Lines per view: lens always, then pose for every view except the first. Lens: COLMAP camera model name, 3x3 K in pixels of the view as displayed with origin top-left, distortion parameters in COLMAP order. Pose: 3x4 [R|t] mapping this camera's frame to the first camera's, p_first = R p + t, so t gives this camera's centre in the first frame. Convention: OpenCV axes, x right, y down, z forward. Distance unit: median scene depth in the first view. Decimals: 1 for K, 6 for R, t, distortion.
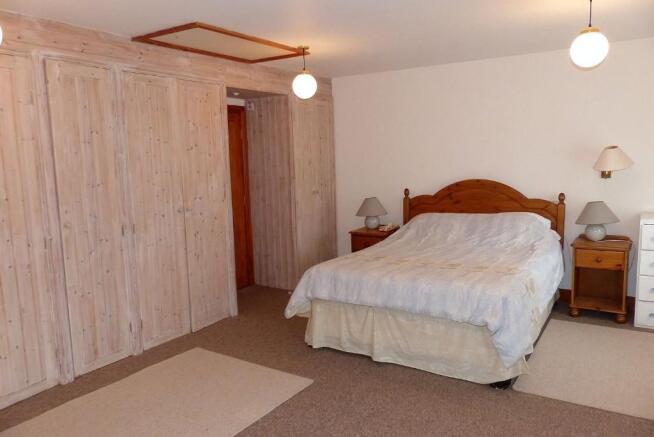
lens RADIAL K [[493.6, 0, 326.4], [0, 493.6, 220.7], [0, 0, 1]] dist [0.004880, 0.000320]
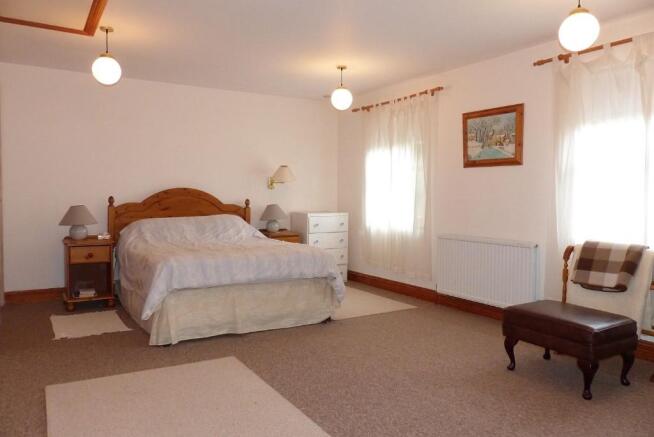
lens RADIAL K [[493.6, 0, 326.1], [0, 493.6, 216.0], [0, 0, 1]] dist [0.004880, 0.000320]
pose [[0.448071, -0.005079, 0.893983, -0.596931], [0.095443, 0.994541, -0.042187, 0.063156], [-0.888889, 0.104227, 0.446110, 0.227036]]
